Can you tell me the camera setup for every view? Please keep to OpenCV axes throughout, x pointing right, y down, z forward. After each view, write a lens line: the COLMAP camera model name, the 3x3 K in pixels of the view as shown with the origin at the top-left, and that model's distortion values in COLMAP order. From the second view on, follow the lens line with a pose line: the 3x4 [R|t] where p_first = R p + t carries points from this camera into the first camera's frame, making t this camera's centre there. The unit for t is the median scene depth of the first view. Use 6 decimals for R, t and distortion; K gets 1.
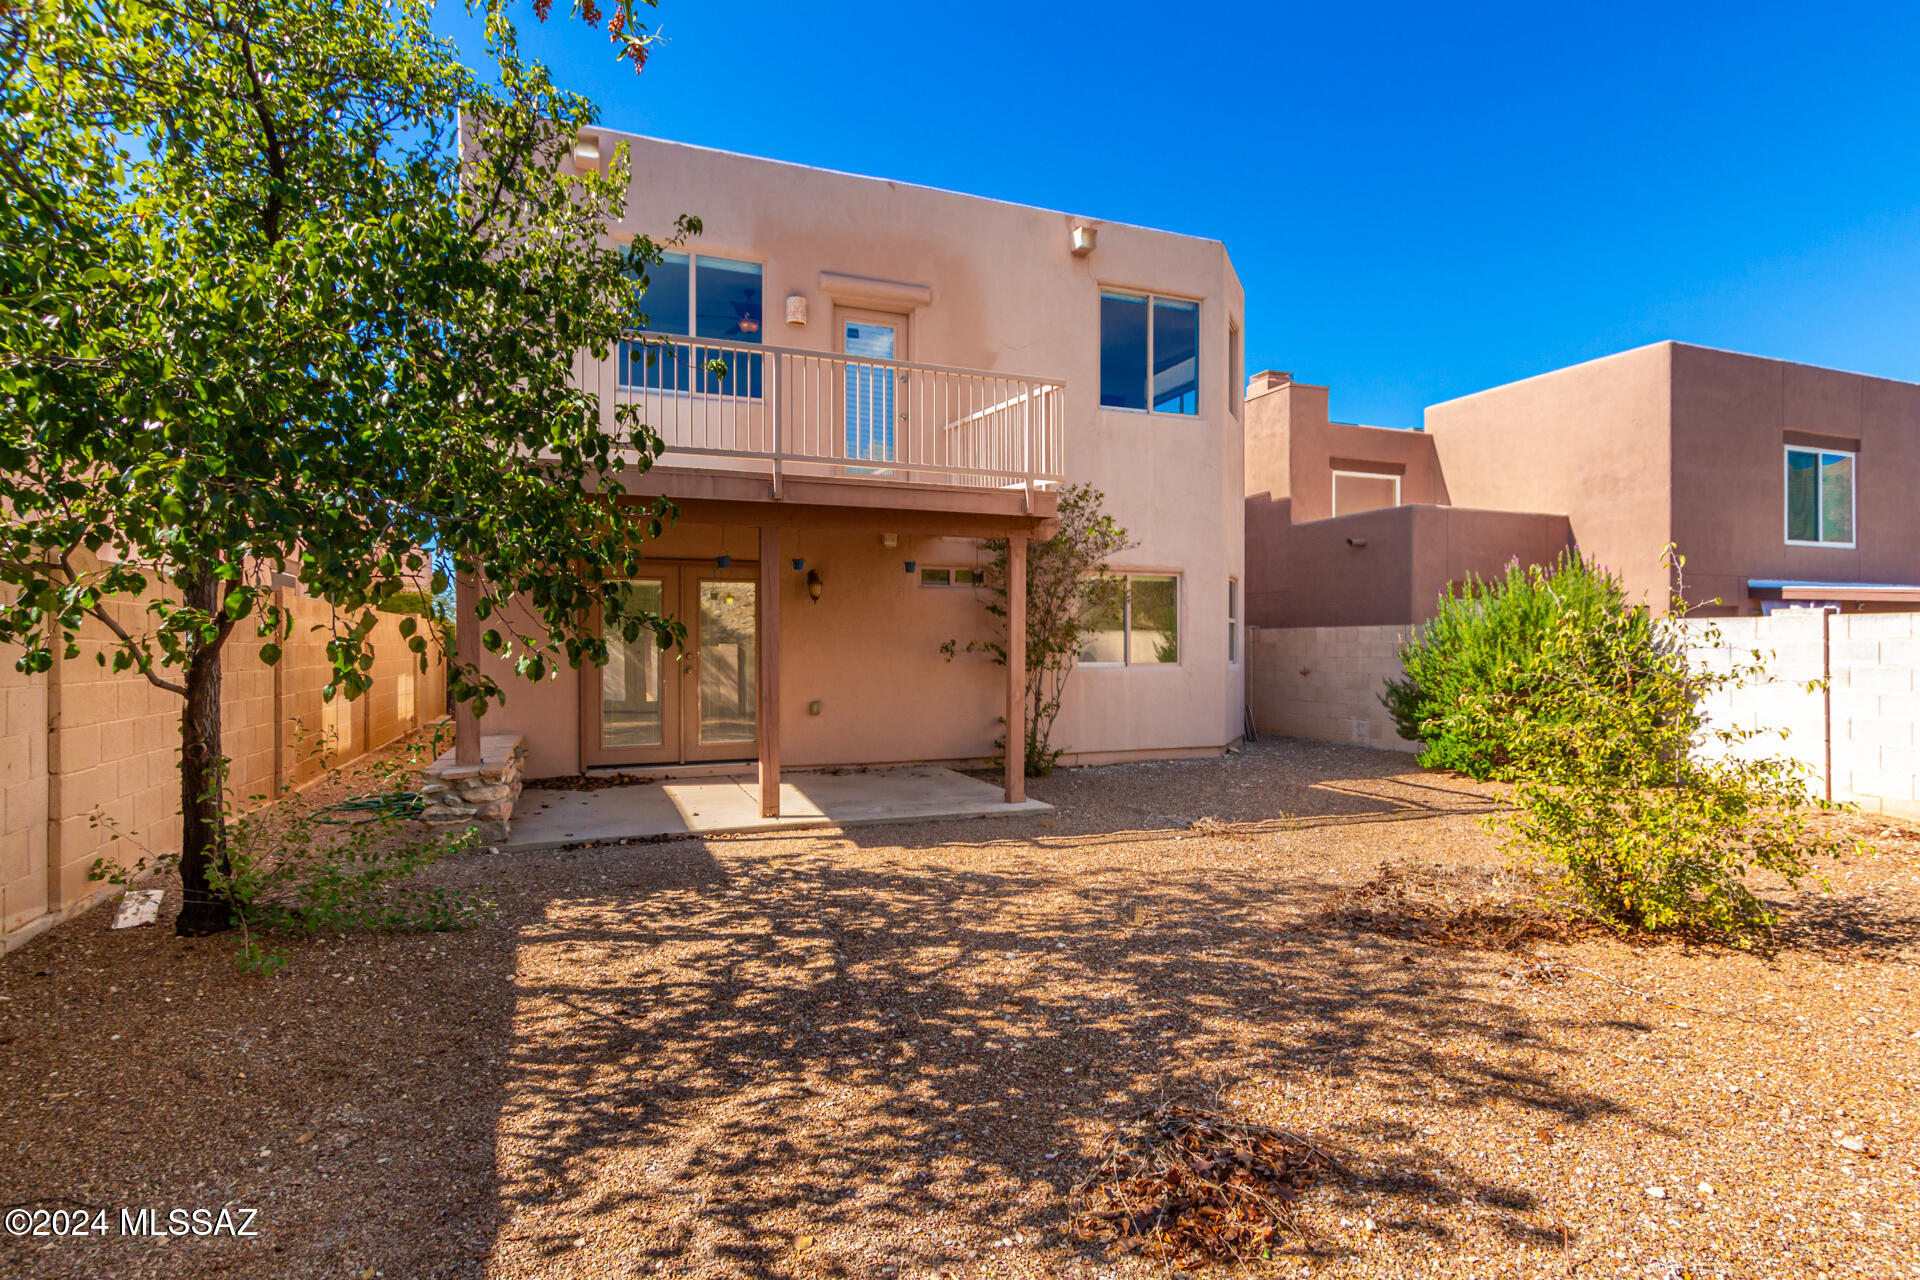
lens RADIAL K [[1007.4, 0, 990.2], [0, 1007.4, 631.7], [0, 0, 1]] dist [0.009756, 0.000402]
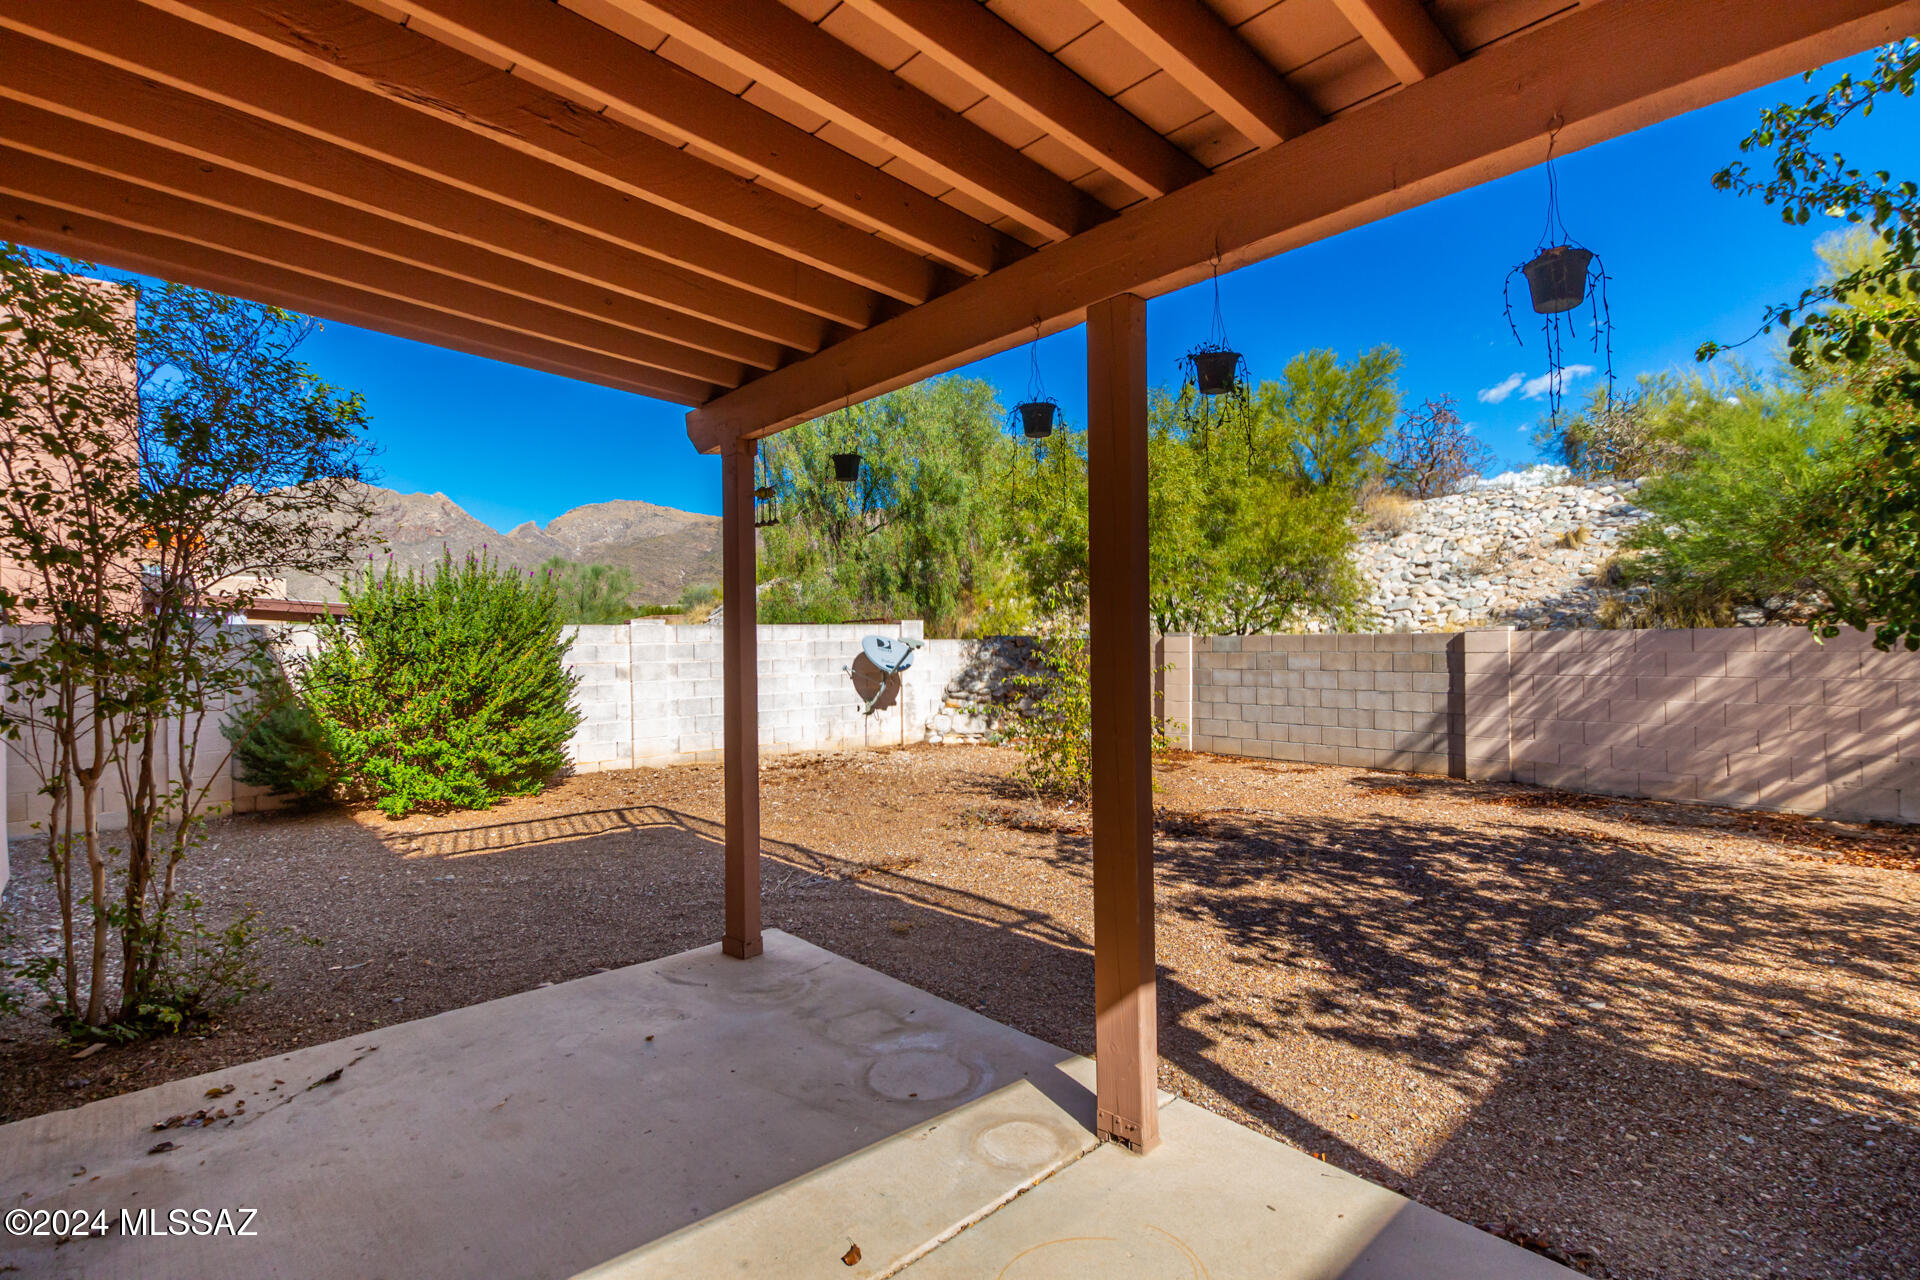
lens RADIAL K [[914.0, 0, 944.6], [0, 914.0, 640.5], [0, 0, 1]] dist [0.011549, -0.003712]
pose [[-0.353896, 0.003071, 0.935280, -0.514672], [-0.003315, 0.999984, -0.004537, 0.013480], [-0.935279, -0.004706, -0.353880, 1.225499]]
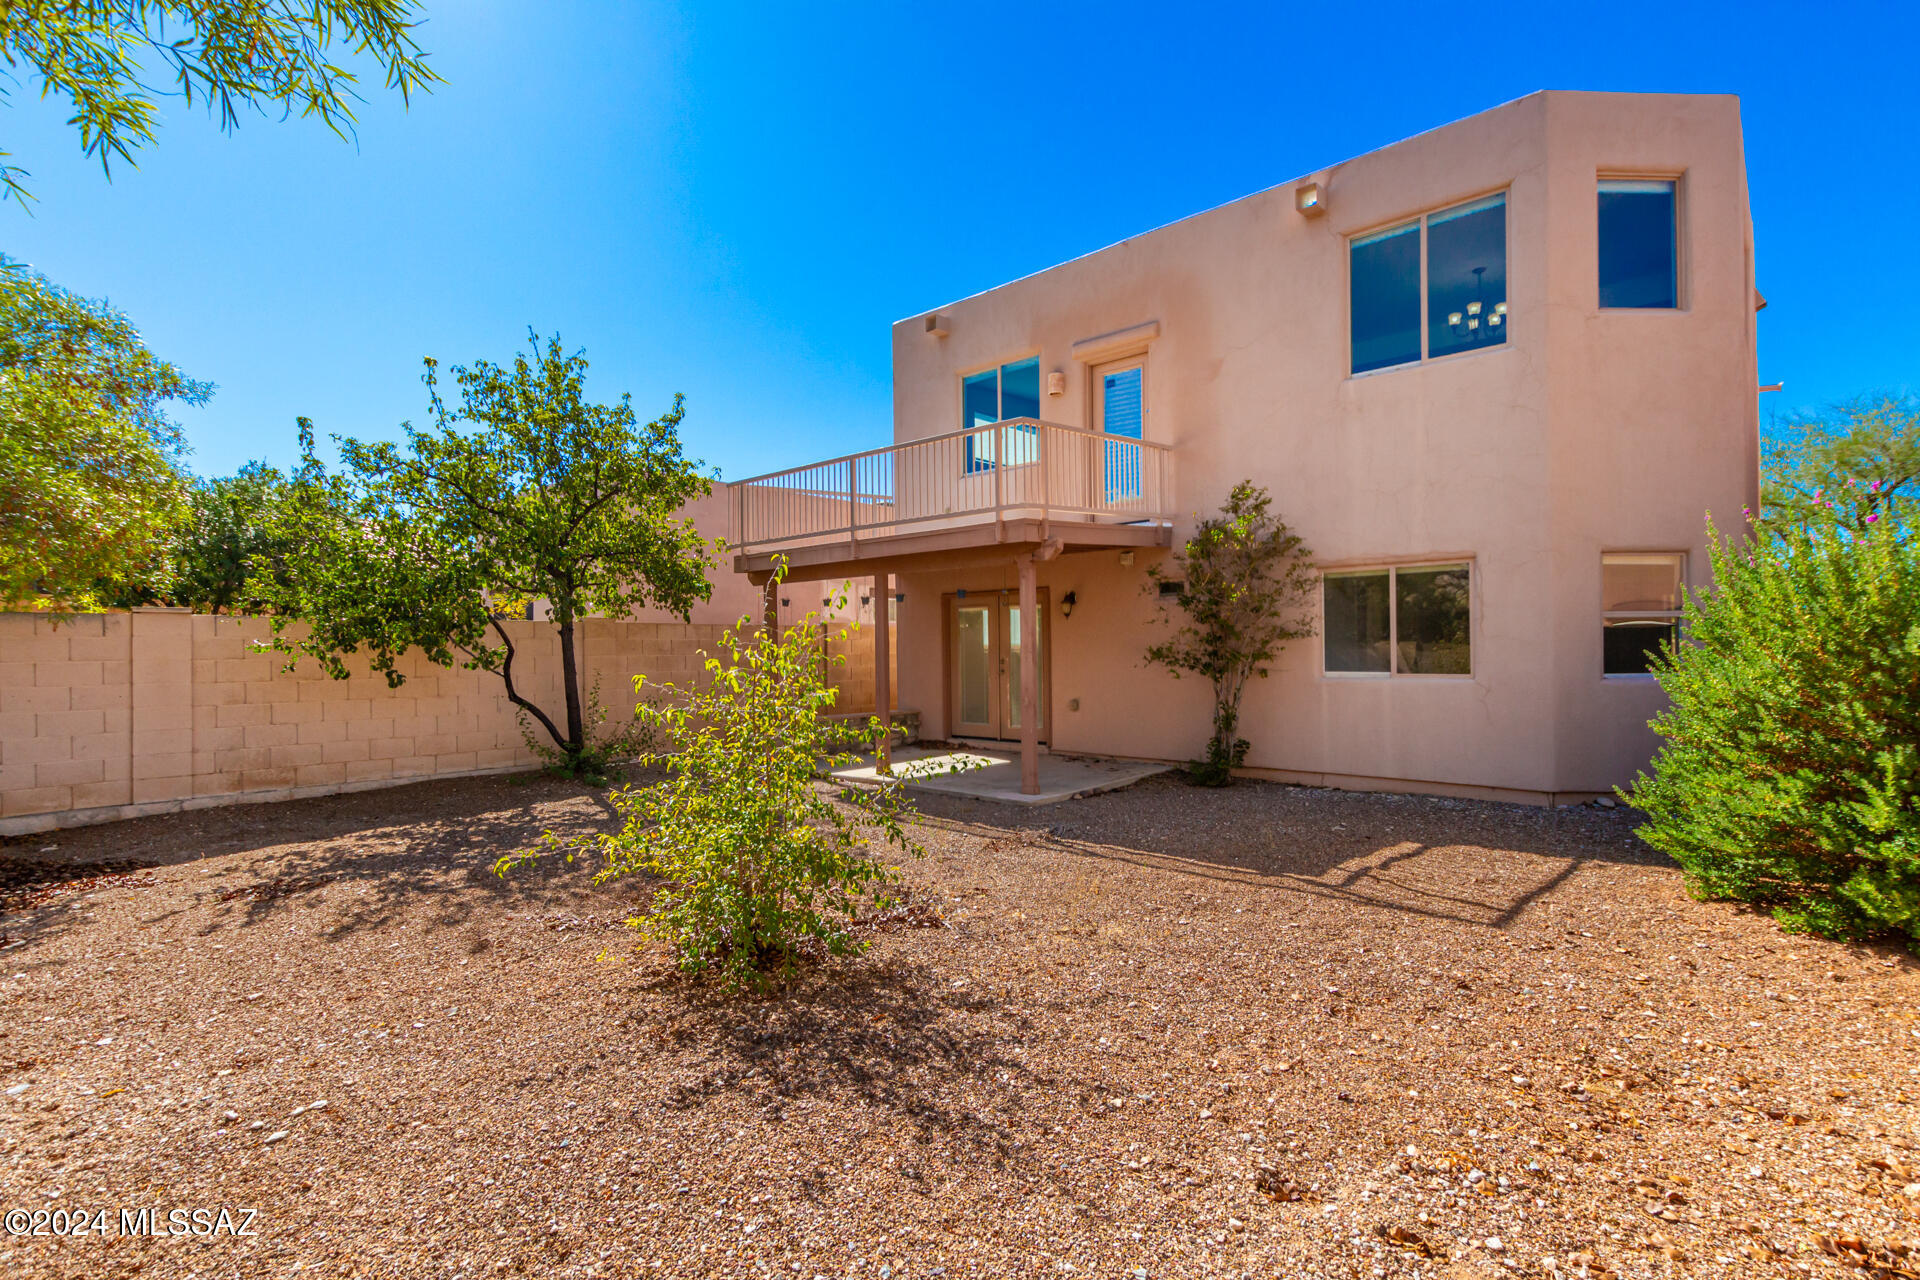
lens RADIAL K [[914.0, 0, 967.6], [0, 914.0, 634.4], [0, 0, 1]] dist [0.011549, -0.003712]
pose [[0.426110, -0.017321, -0.904506, 1.098088], [0.021193, 0.999733, -0.009161, -0.002717], [0.904423, -0.015265, 0.426363, 0.589612]]
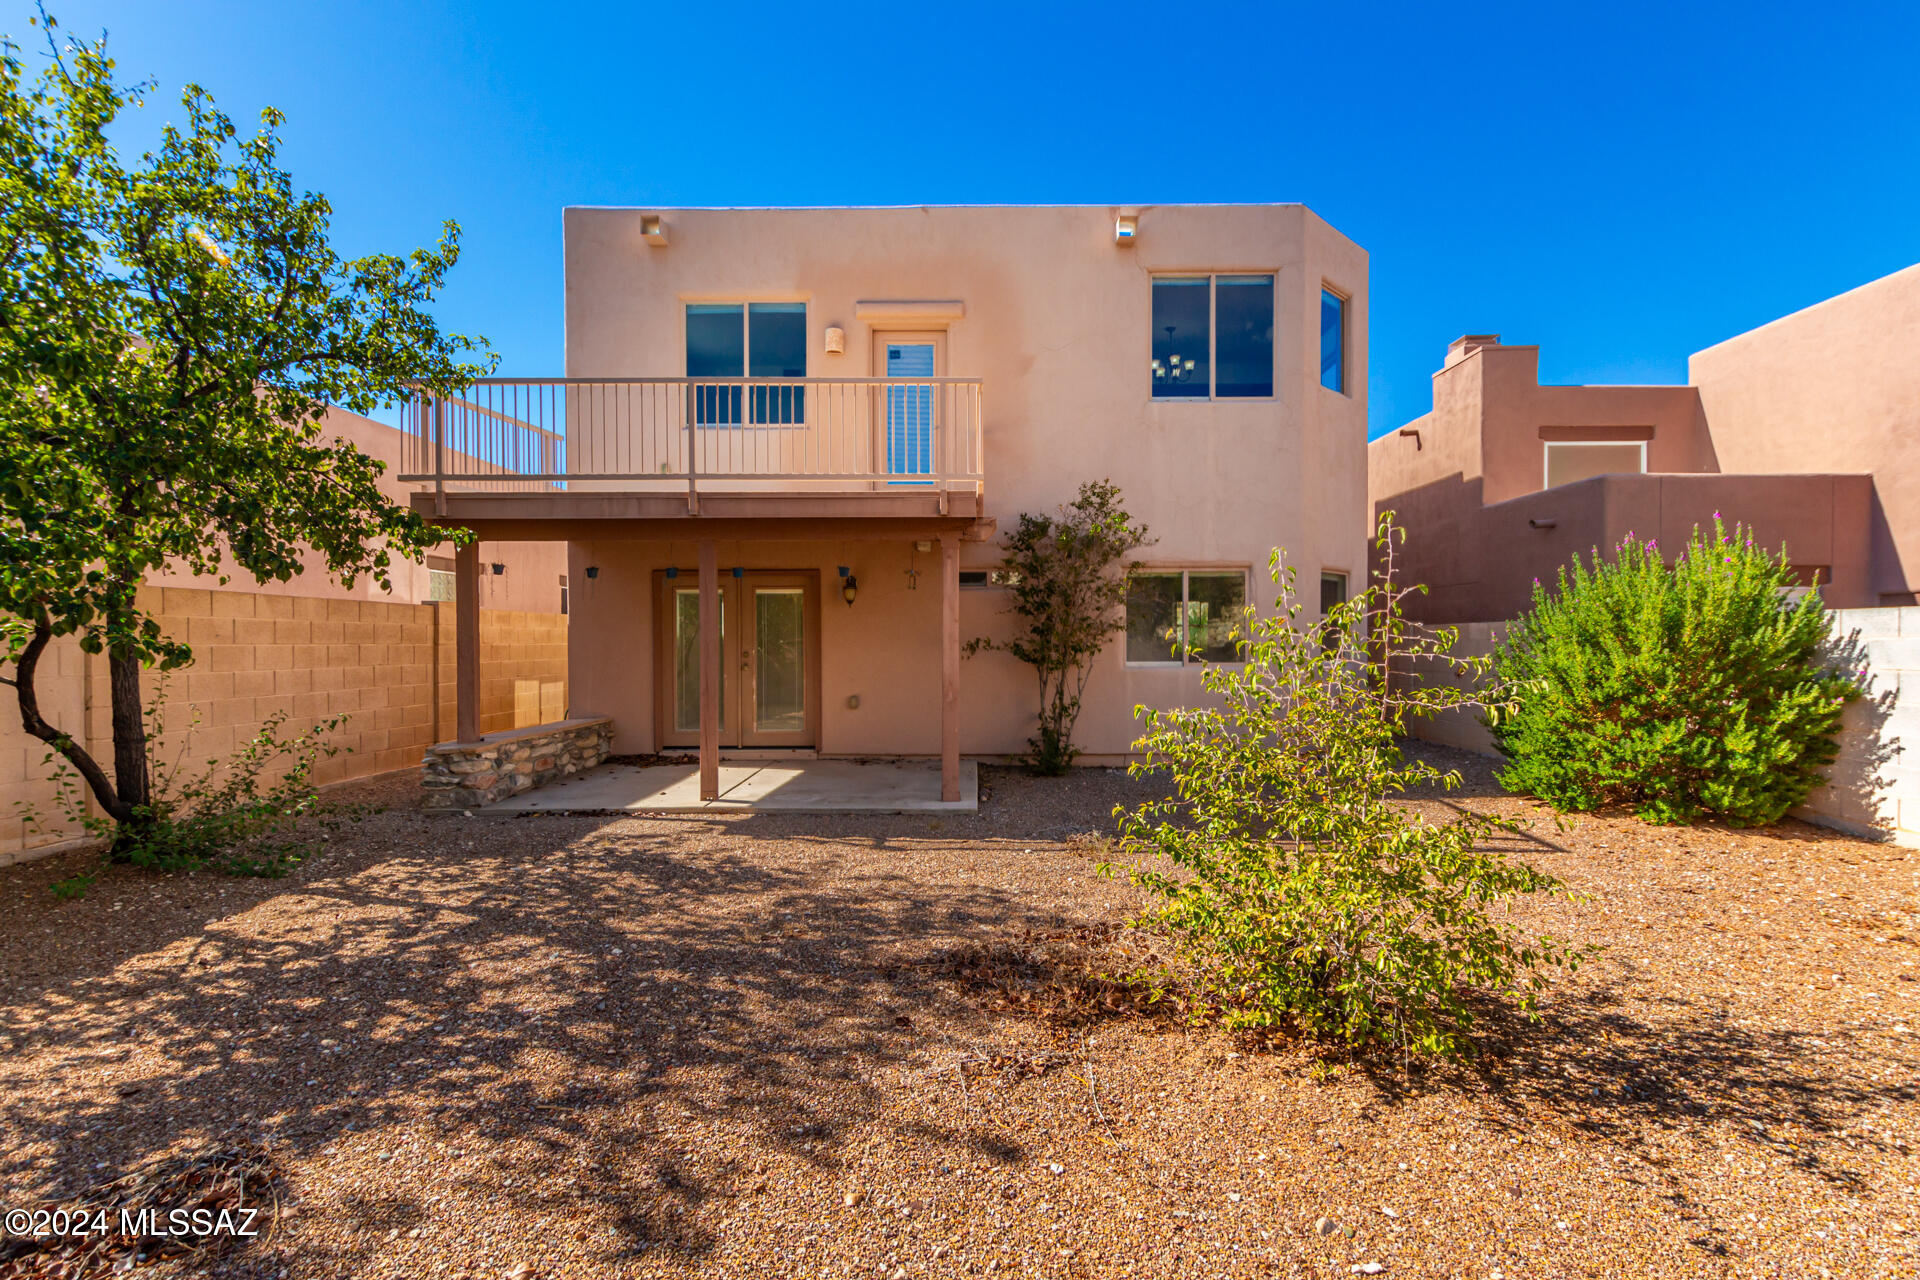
lens RADIAL K [[914.0, 0, 961.7], [0, 914.0, 638.8], [0, 0, 1]] dist [0.011549, -0.003712]
pose [[0.921543, -0.003547, -0.388260, 0.456751], [0.007663, 0.999930, 0.009054, -0.002009], [0.388200, -0.011319, 0.921506, 0.185353]]
